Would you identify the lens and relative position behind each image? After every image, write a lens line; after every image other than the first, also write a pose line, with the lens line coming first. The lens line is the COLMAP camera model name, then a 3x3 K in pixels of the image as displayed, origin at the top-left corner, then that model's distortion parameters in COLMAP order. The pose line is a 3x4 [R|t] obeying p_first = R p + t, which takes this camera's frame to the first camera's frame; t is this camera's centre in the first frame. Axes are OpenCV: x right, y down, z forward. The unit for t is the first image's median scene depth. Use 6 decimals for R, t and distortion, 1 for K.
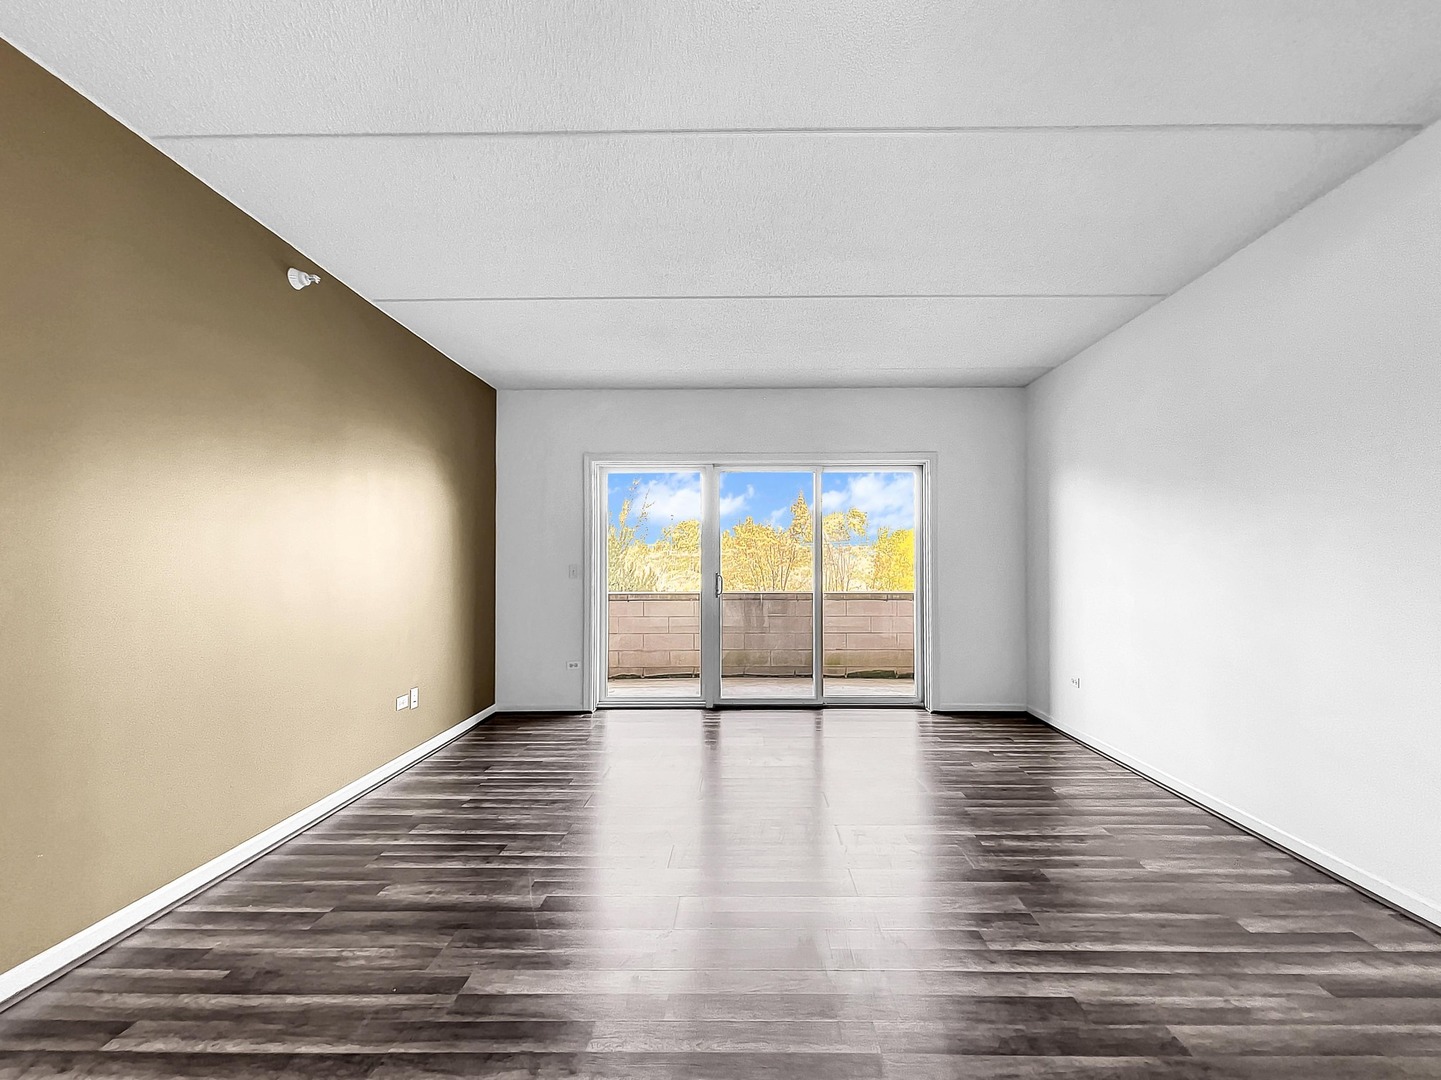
lens RADIAL K [[605.3, 0, 740.5], [0, 605.3, 552.7], [0, 0, 1]] dist [-0.005696, 0.003023]
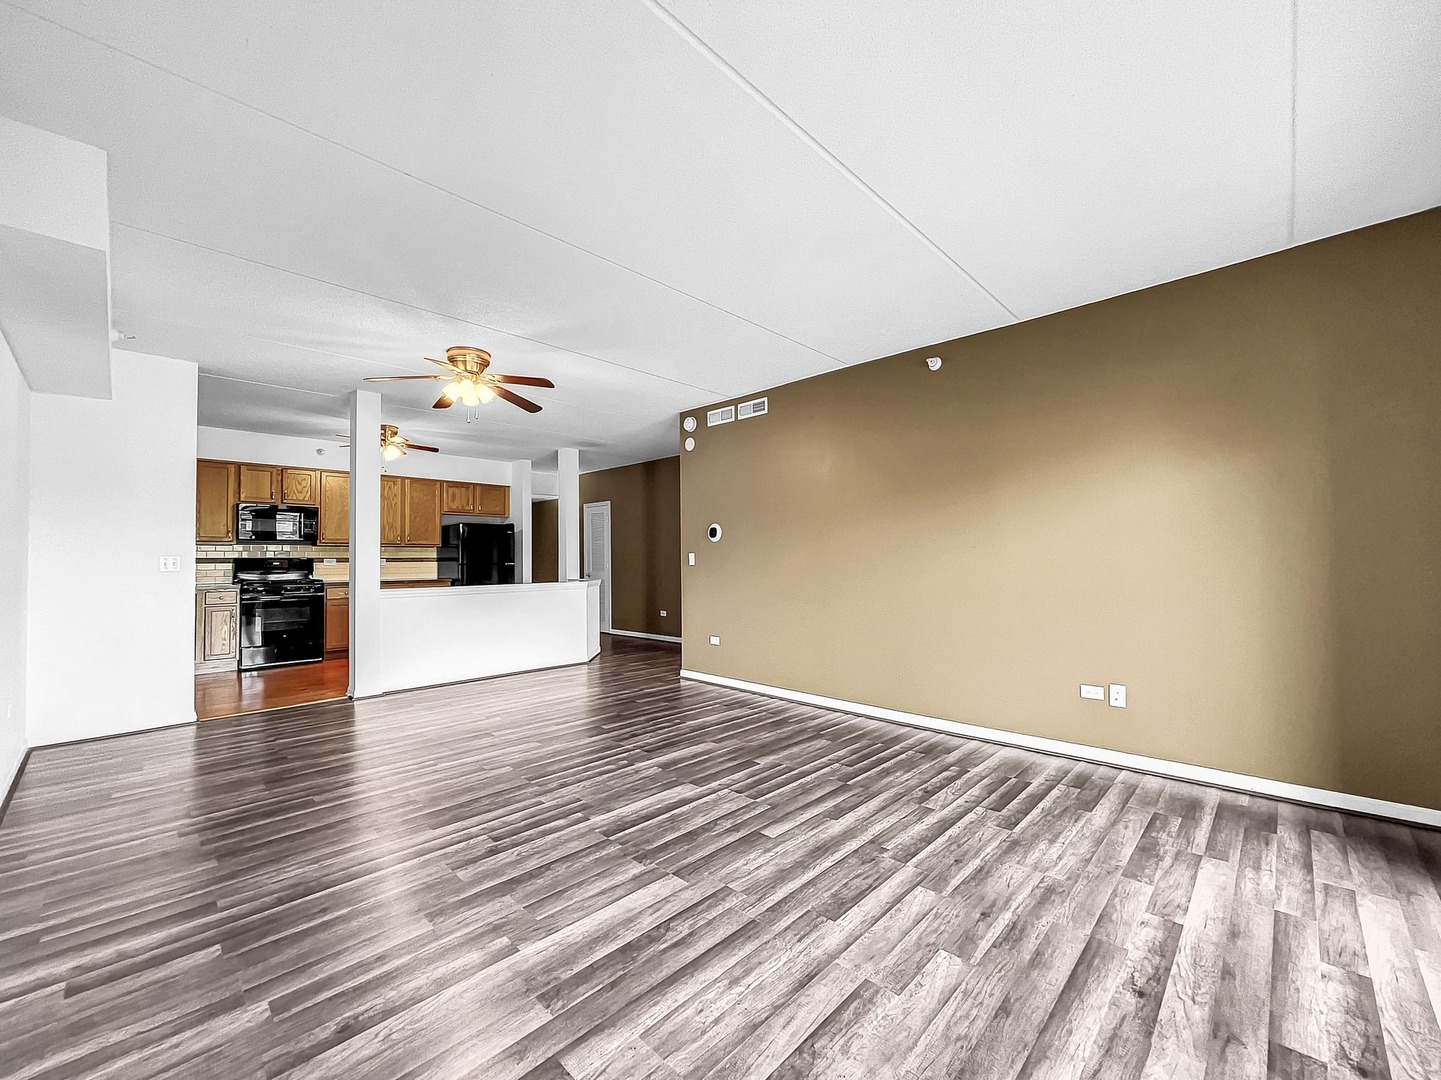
lens RADIAL K [[605.3, 0, 747.5], [0, 605.3, 547.2], [0, 0, 1]] dist [-0.005696, 0.003023]
pose [[-0.674804, -0.007400, -0.737960, 0.374197], [0.025585, 0.999114, -0.033415, 0.021586], [0.737553, -0.041429, -0.674017, 0.870983]]
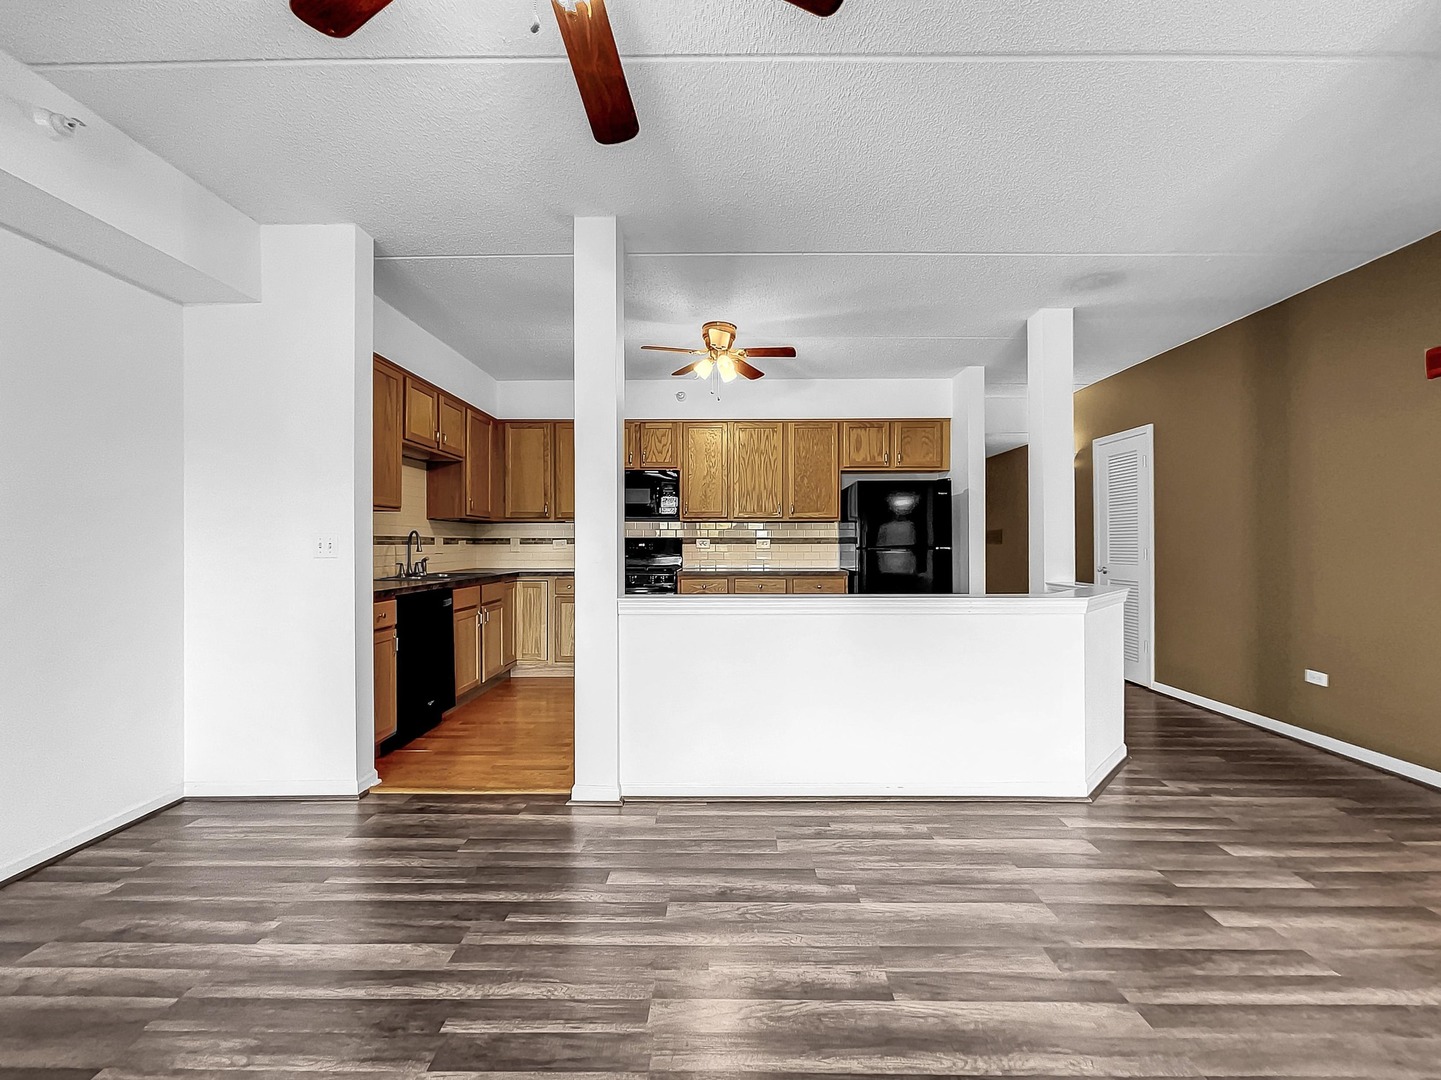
lens RADIAL K [[605.3, 0, 723.4], [0, 605.3, 540.3], [0, 0, 1]] dist [-0.005696, 0.003023]
pose [[-0.999988, 0.002582, 0.004191, -0.040750], [0.002452, 0.999528, -0.030621, 0.011359], [-0.004268, -0.030610, -0.999522, 0.264051]]
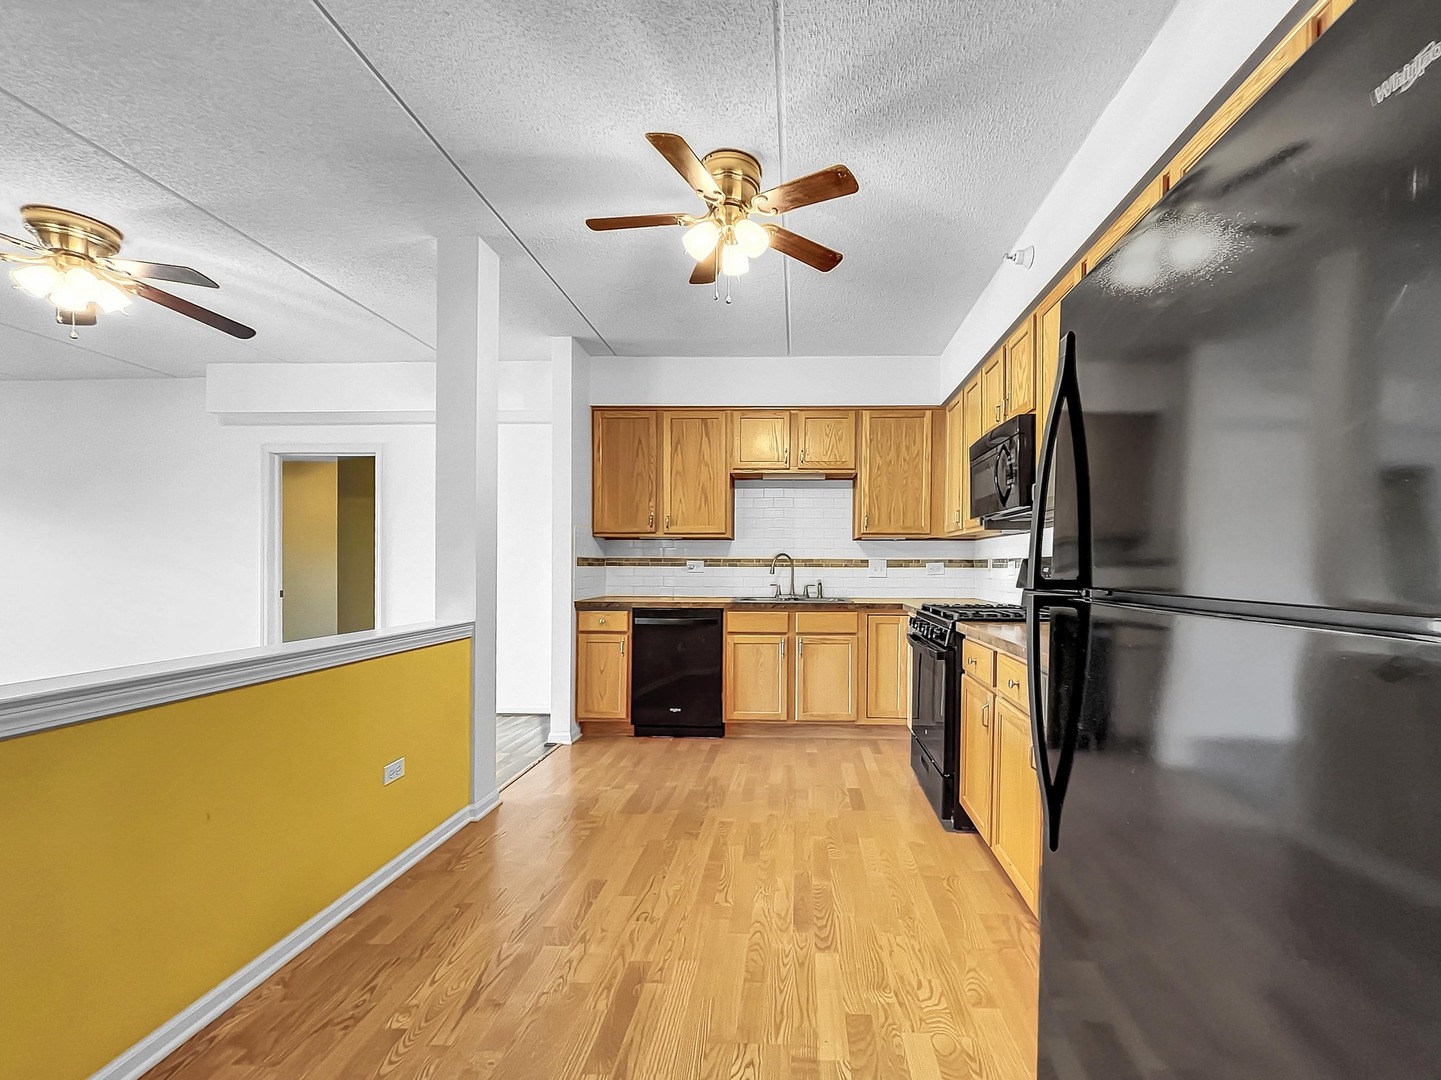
lens RADIAL K [[605.3, 0, 757.9], [0, 605.3, 564.9], [0, 0, 1]] dist [-0.005696, 0.003023]
pose [[0.039189, 0.001033, 0.999231, -0.443342], [-0.026744, 0.999642, 0.000016, -0.010408], [-0.998874, -0.026724, 0.039203, -0.530351]]
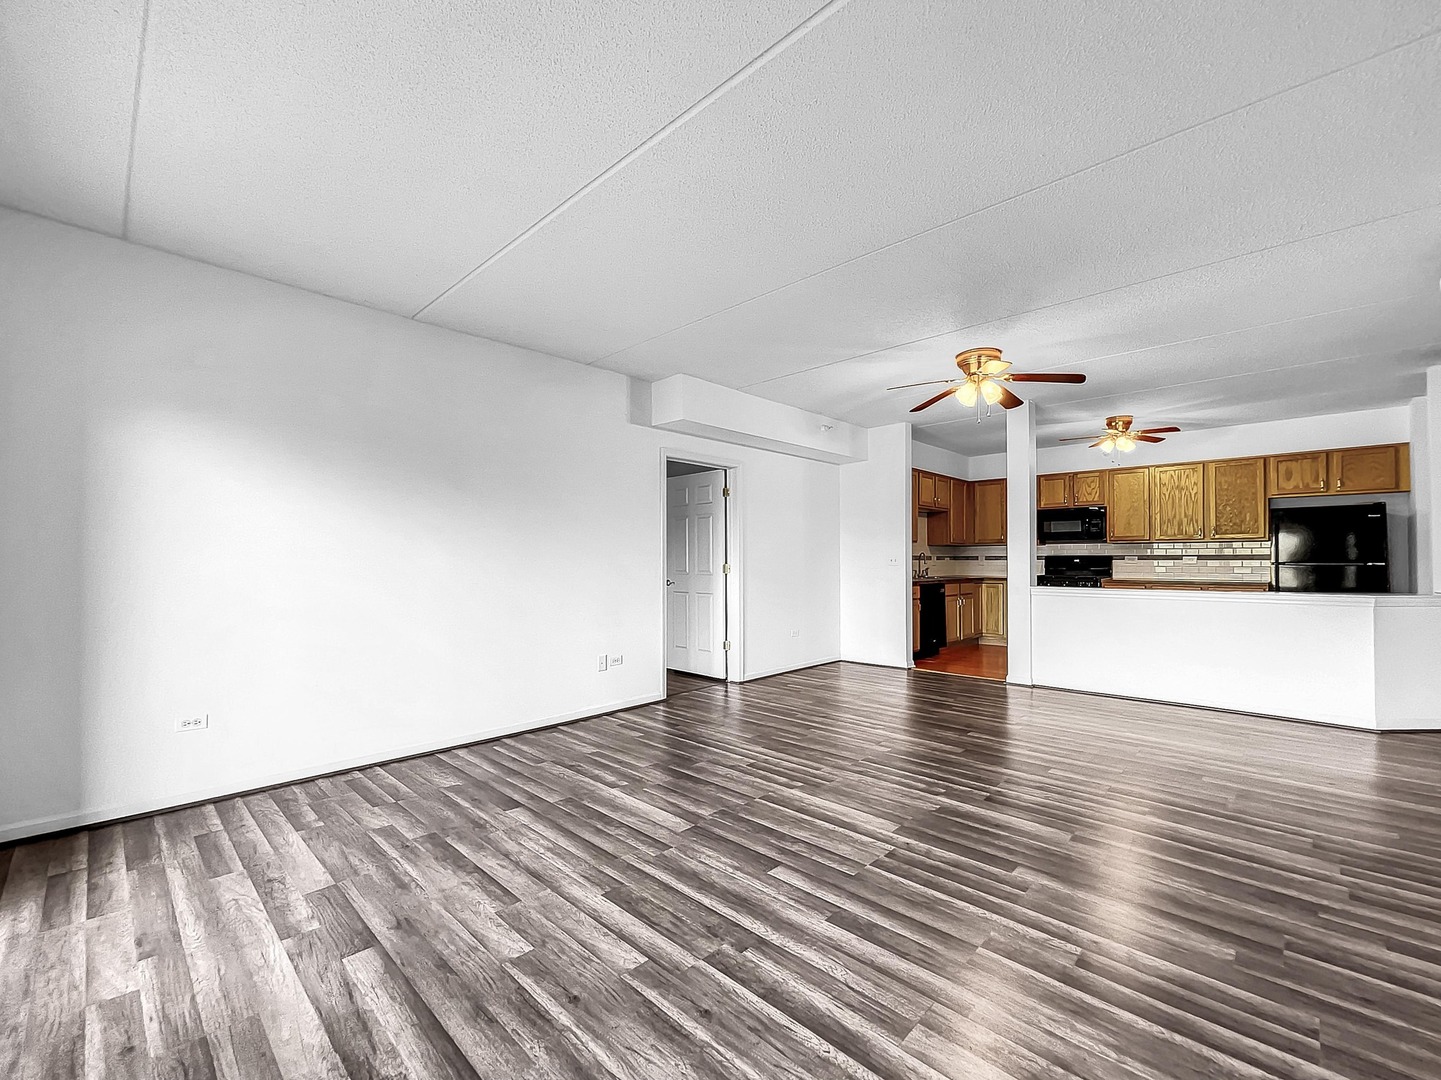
lens RADIAL K [[605.3, 0, 686.0], [0, 605.3, 557.5], [0, 0, 1]] dist [-0.005696, 0.003023]
pose [[-0.694429, 0.005170, 0.719543, -0.283293], [-0.016046, 0.999614, -0.022669, 0.027310], [-0.719382, -0.027288, -0.694078, 0.893074]]
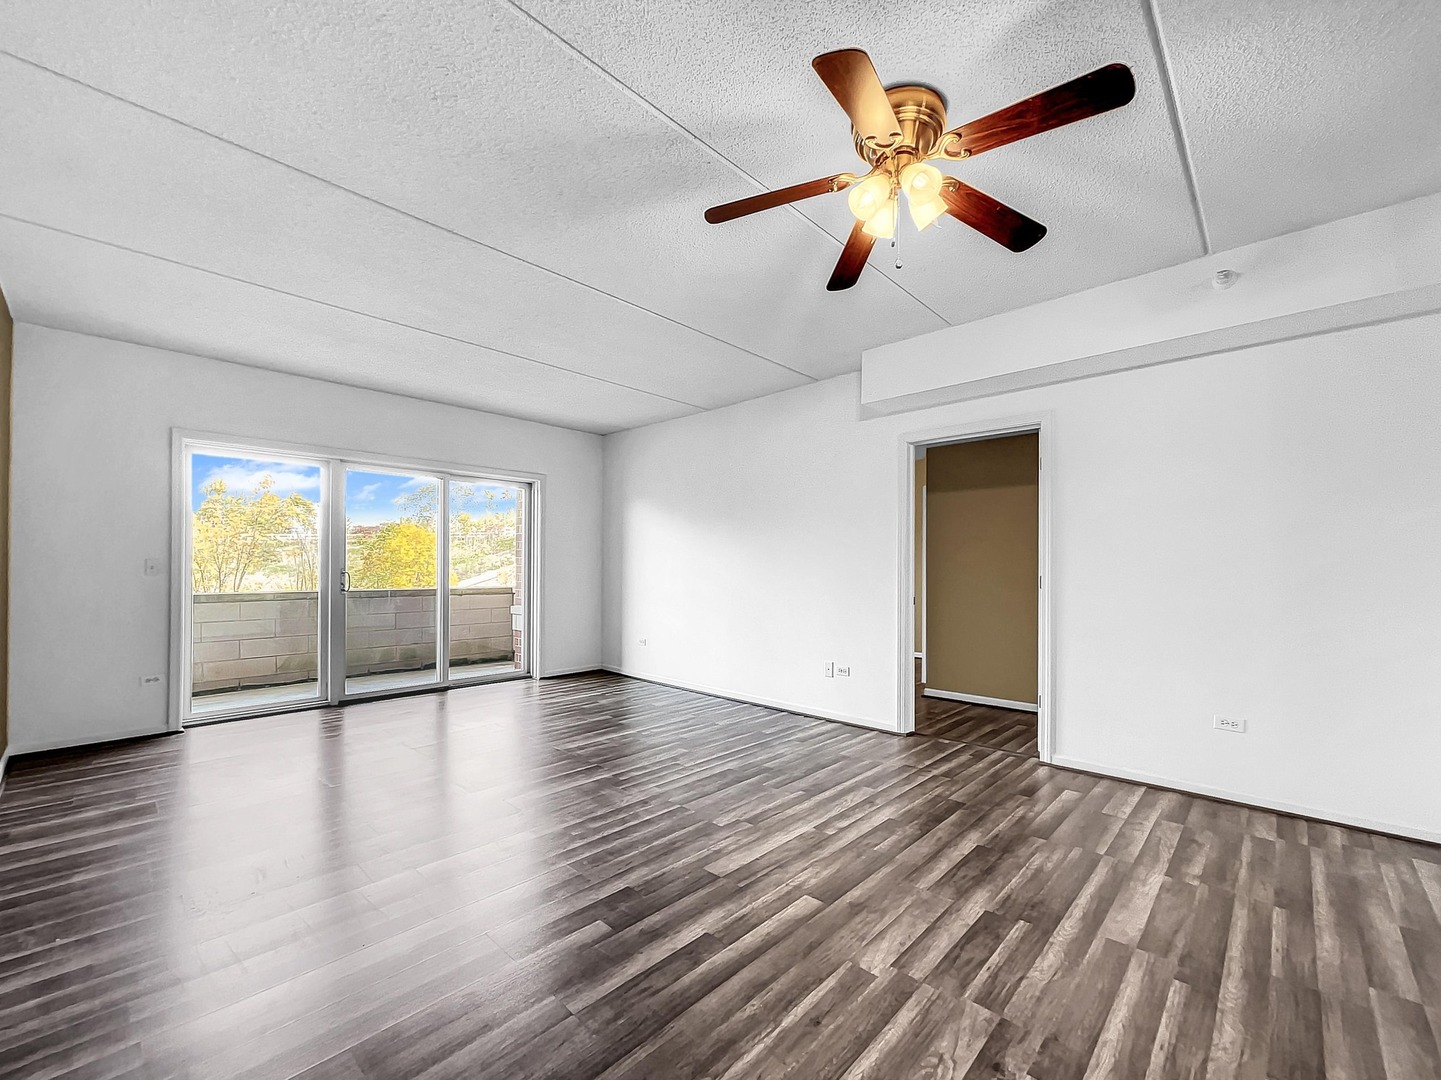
lens RADIAL K [[581.9, 0, 727.1], [0, 581.9, 560.6], [0, 0, 1]] dist [-0.006553, 0.000229]
pose [[0.684488, 0.012319, 0.728920, -0.307729], [-0.023651, 0.999706, 0.005315, -0.001838], [-0.728640, -0.020878, 0.684578, -0.122457]]
